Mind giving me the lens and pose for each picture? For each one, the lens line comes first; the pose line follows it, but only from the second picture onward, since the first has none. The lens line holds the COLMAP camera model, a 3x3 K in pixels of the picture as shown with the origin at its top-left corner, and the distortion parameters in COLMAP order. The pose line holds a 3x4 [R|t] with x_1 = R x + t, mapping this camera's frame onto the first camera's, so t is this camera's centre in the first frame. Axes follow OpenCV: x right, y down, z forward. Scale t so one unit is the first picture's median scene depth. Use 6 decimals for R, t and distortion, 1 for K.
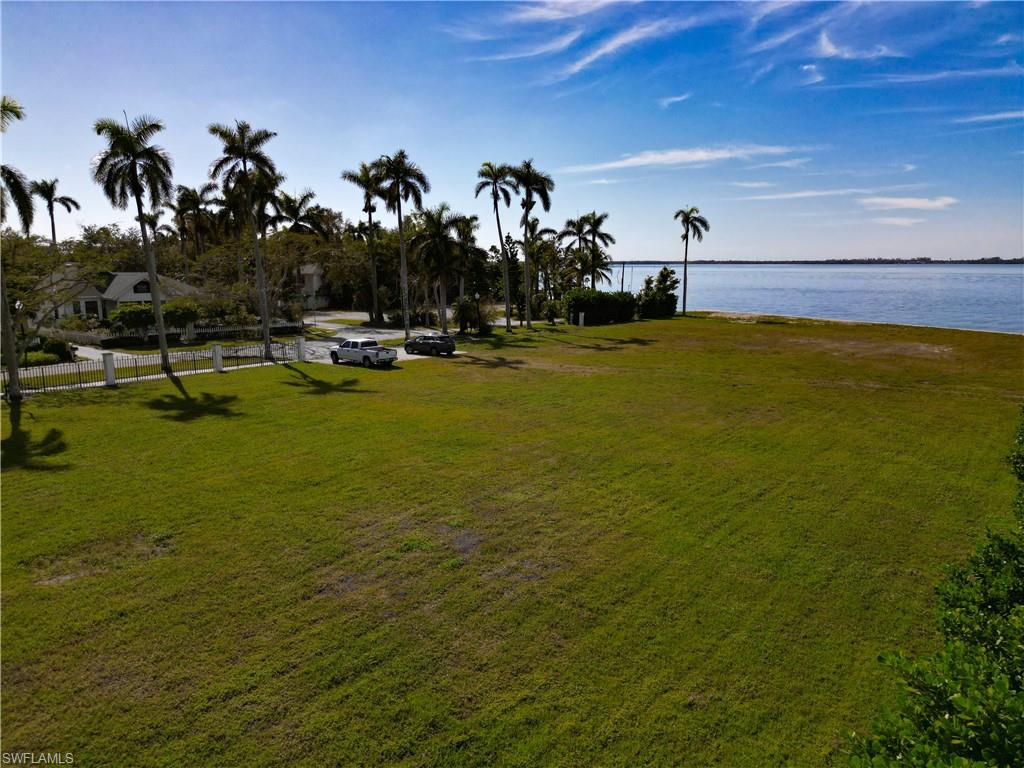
lens RADIAL K [[717.6, 0, 513.6], [0, 717.6, 387.4], [0, 0, 1]] dist [0.065727, -0.056678]
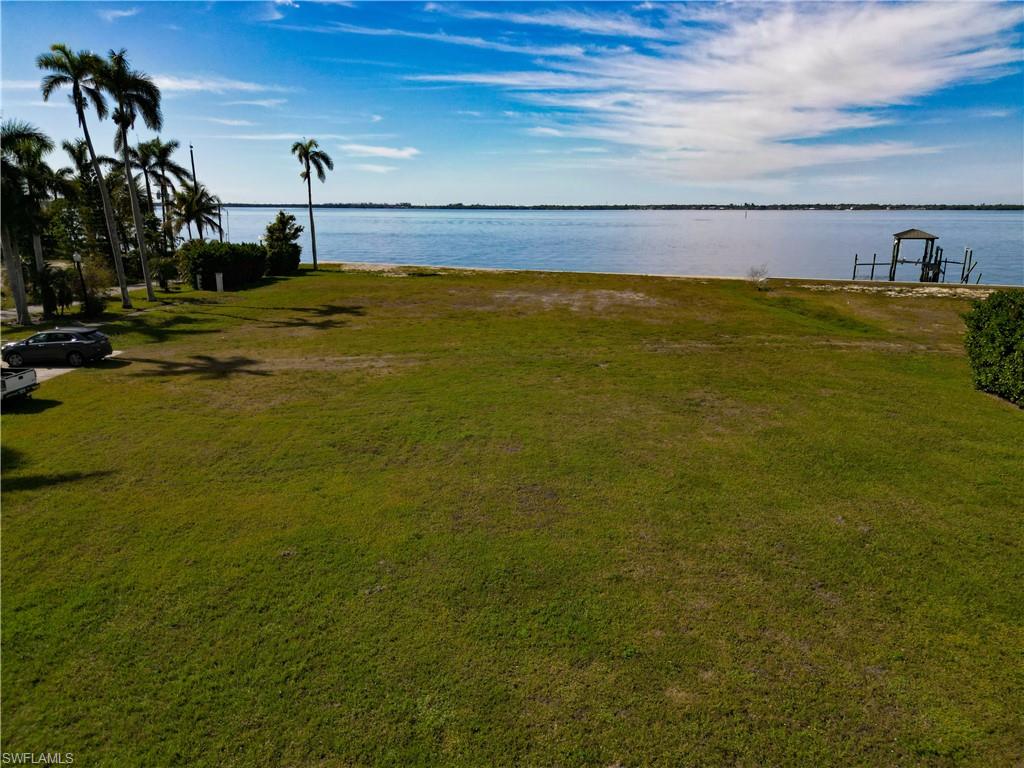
lens RADIAL K [[717.8, 0, 511.3], [0, 717.8, 399.6], [0, 0, 1]] dist [0.031789, -0.001212]
pose [[0.788344, -0.158606, 0.594439, -0.113712], [0.103857, 0.986640, 0.125517, -0.029608], [-0.606406, -0.037213, 0.794284, 0.167534]]
